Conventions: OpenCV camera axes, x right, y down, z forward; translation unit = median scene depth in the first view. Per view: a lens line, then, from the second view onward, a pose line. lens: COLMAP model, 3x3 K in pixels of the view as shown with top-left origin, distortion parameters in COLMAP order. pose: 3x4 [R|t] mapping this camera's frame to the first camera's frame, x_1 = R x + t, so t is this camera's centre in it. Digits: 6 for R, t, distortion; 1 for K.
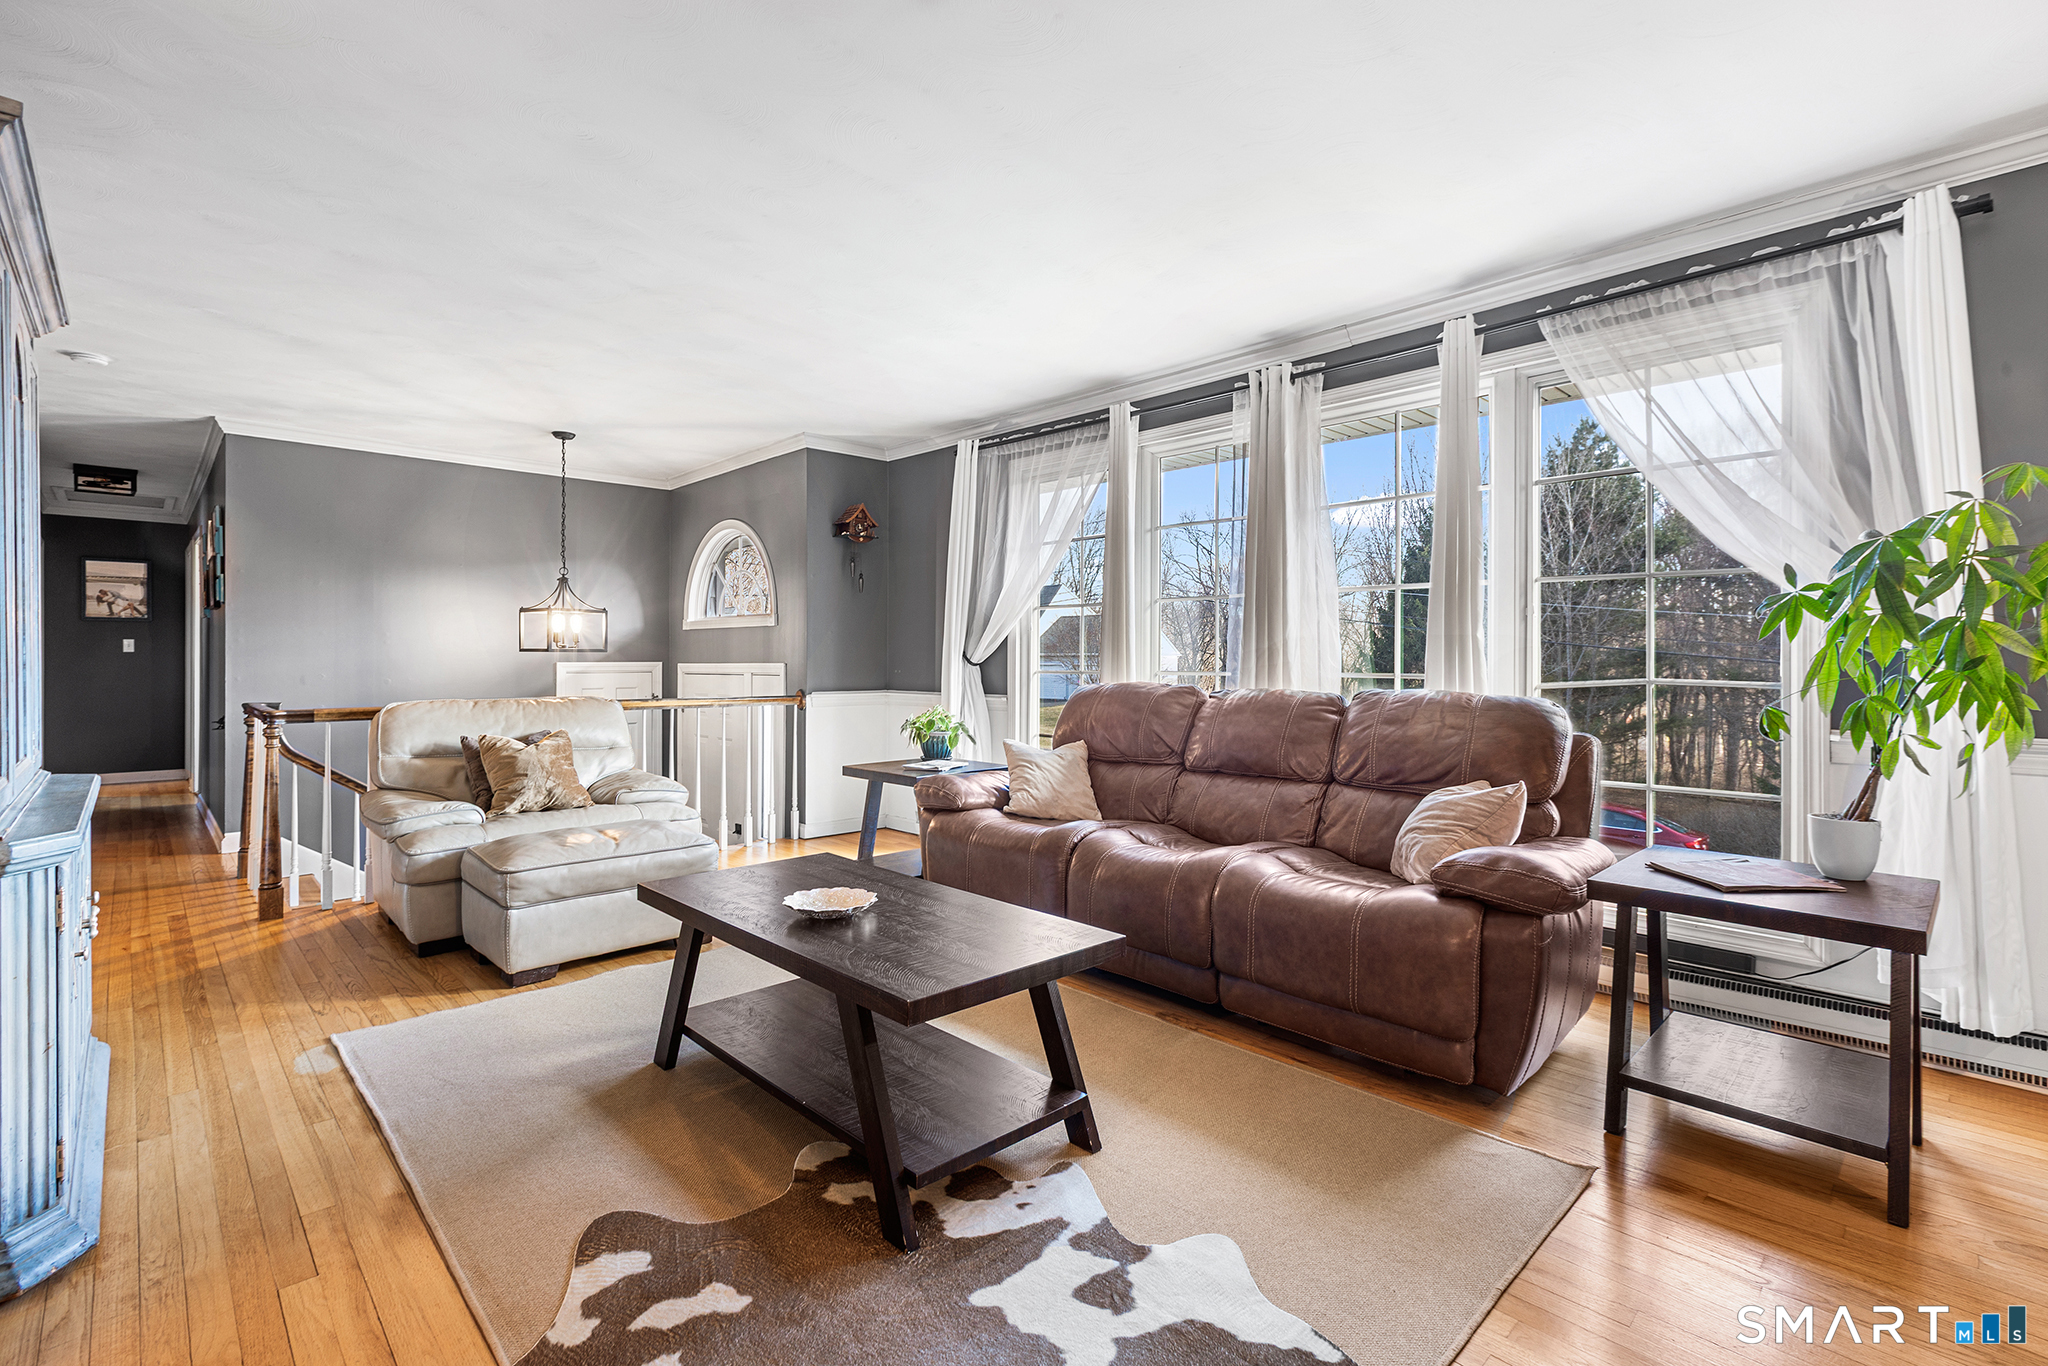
lens RADIAL K [[901.3, 0, 1022.4], [0, 901.3, 672.5], [0, 0, 1]] dist [-0.009441, 0.000156]
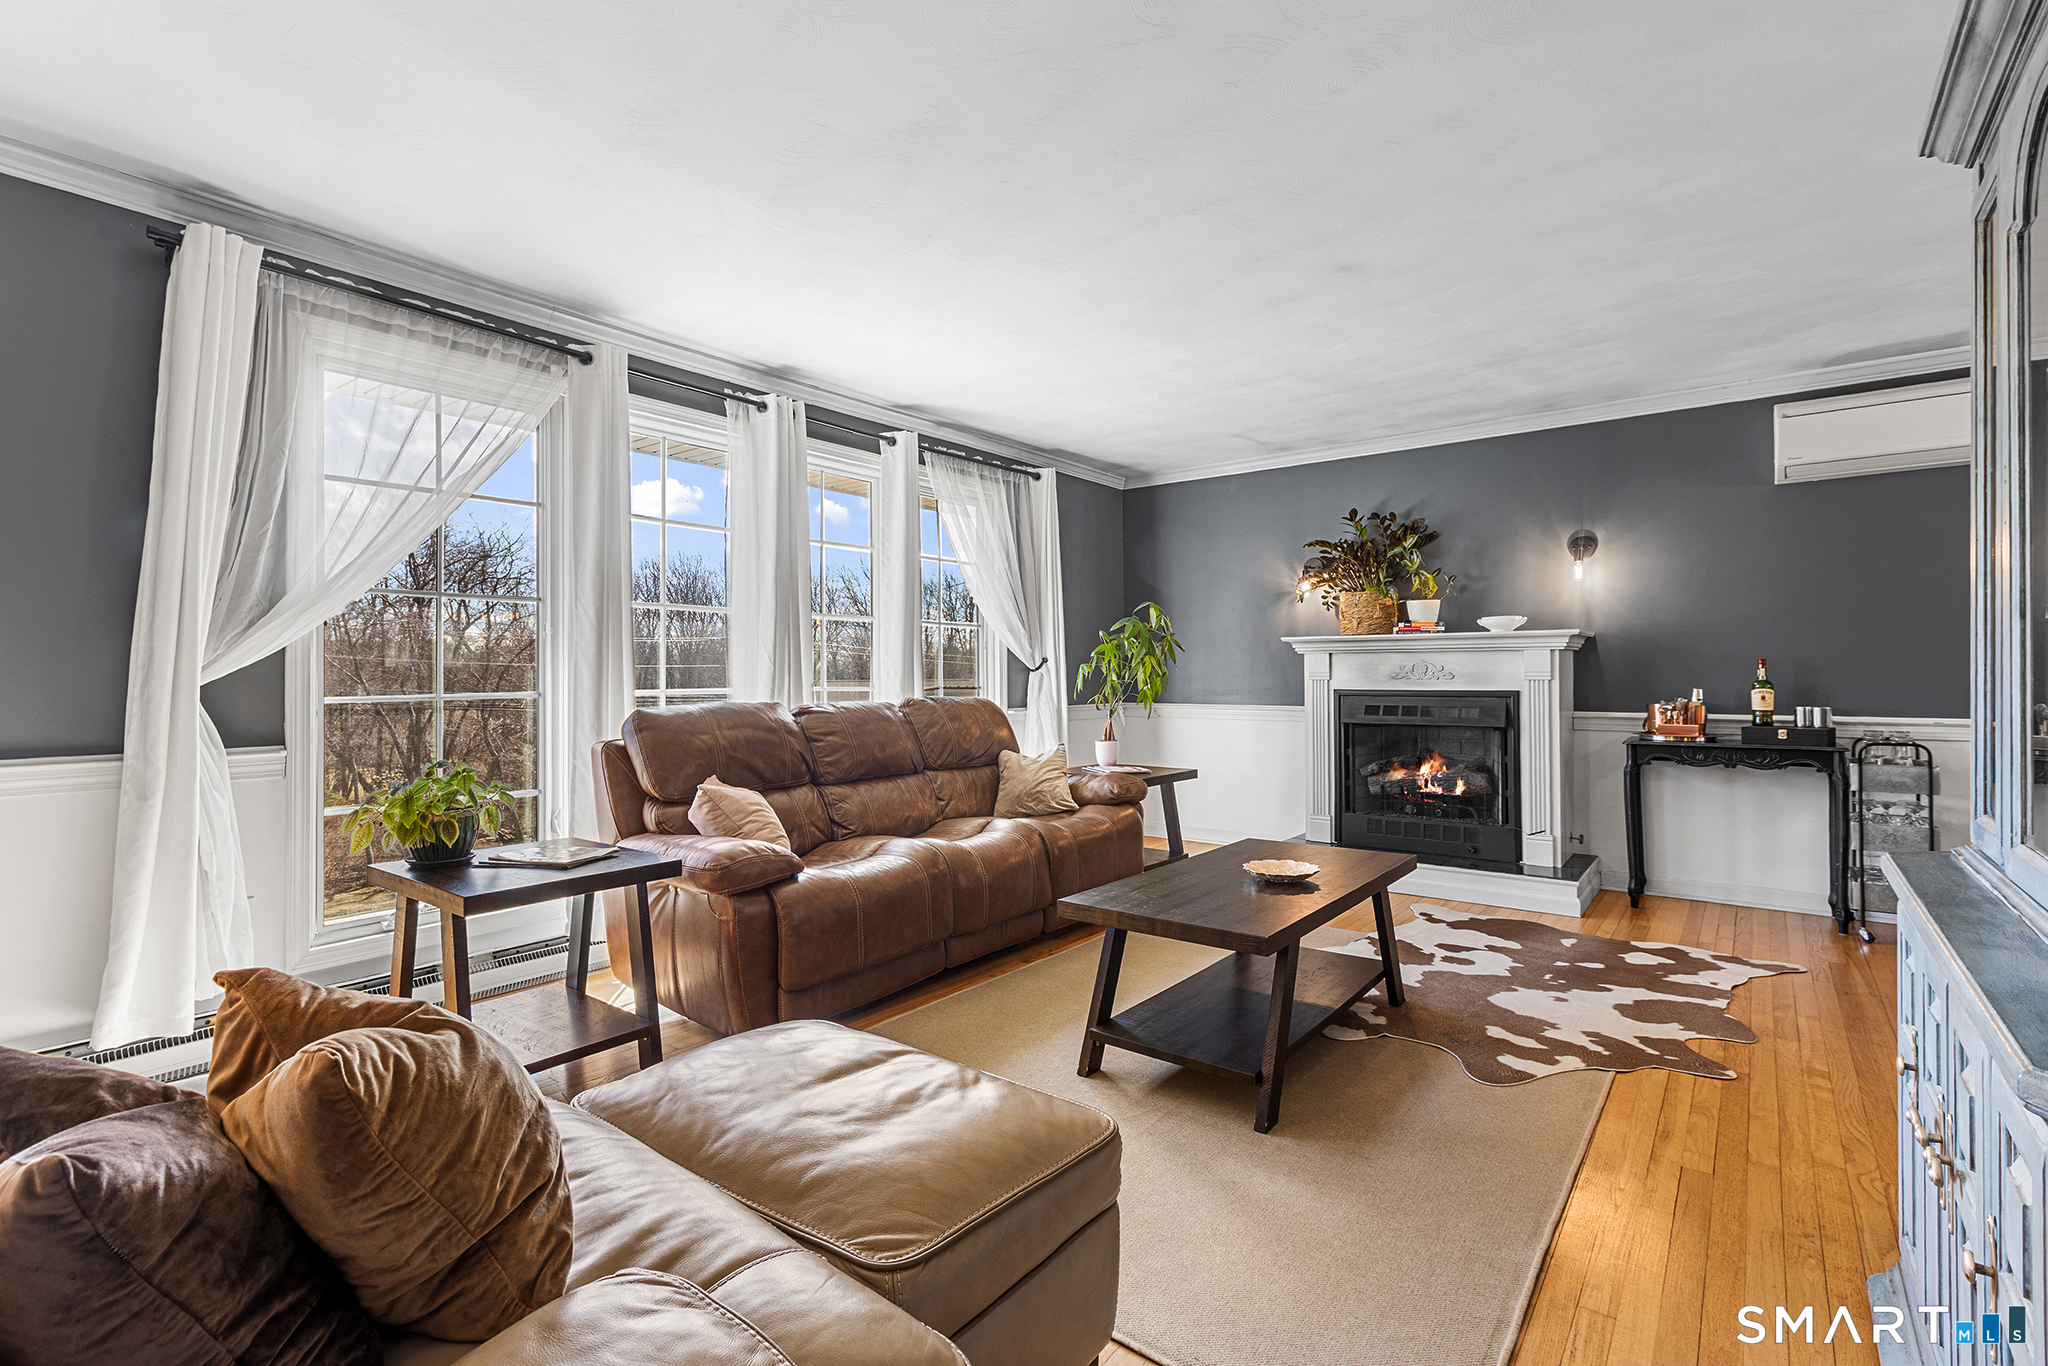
lens RADIAL K [[925.5, 0, 1003.8], [0, 925.5, 668.7], [0, 0, 1]] dist [-0.000097, 0.000013]
pose [[-0.117063, 0.003282, 0.993119, -1.070442], [0.021142, 0.999776, -0.000812, -0.021326], [-0.992899, 0.020902, -0.117106, 1.135001]]
